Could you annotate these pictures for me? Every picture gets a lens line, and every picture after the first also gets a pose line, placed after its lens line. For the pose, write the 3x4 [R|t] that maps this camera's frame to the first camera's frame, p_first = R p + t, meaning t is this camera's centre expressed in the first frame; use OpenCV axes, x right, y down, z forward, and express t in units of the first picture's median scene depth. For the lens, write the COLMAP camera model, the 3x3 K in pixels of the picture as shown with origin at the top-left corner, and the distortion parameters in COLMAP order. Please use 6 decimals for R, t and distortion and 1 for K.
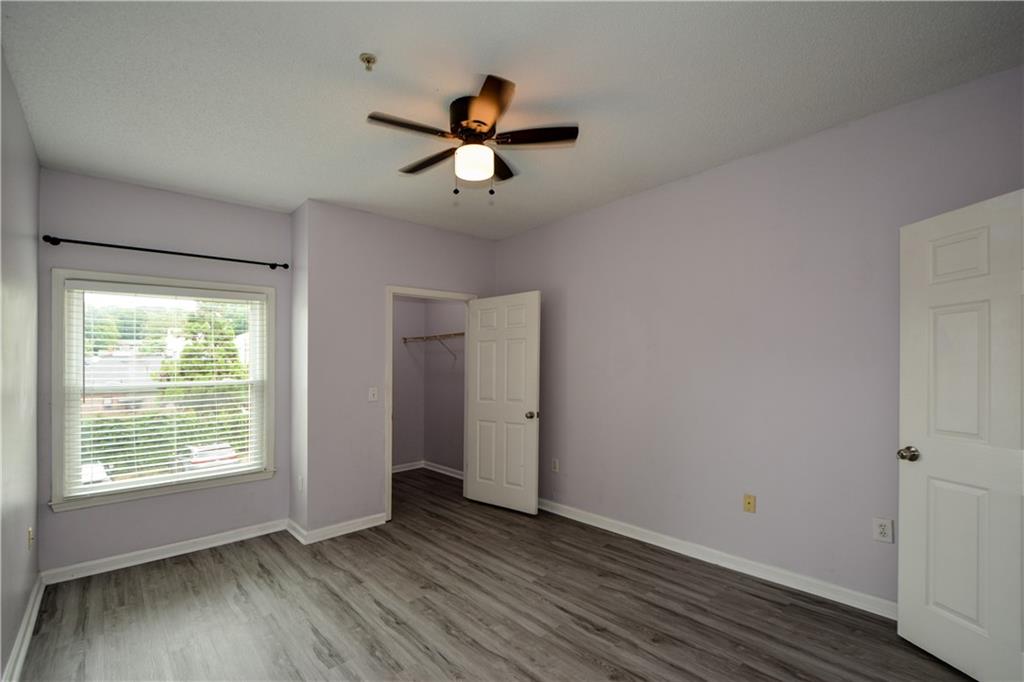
lens RADIAL K [[447.1, 0, 497.4], [0, 447.1, 364.9], [0, 0, 1]] dist [0.003015, -0.004621]
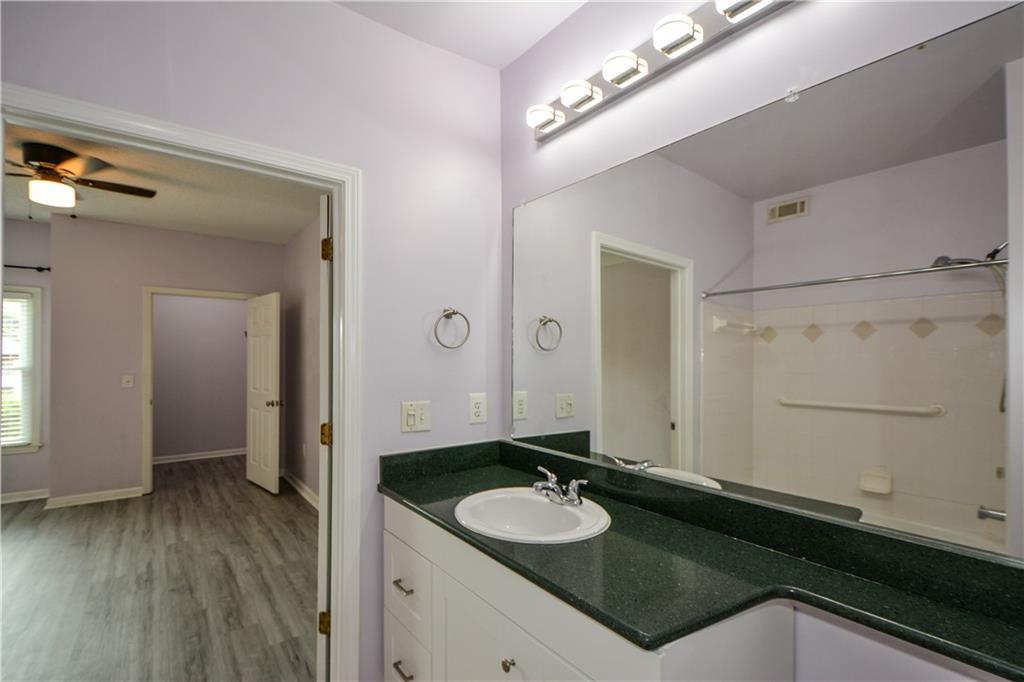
lens RADIAL K [[447.1, 0, 504.2], [0, 447.1, 349.8], [0, 0, 1]] dist [0.003015, -0.004621]
pose [[0.998259, 0.017464, -0.056340, 0.937135], [-0.018853, 0.999529, -0.024204, -0.006549], [0.055891, 0.025224, 0.998118, -0.108842]]
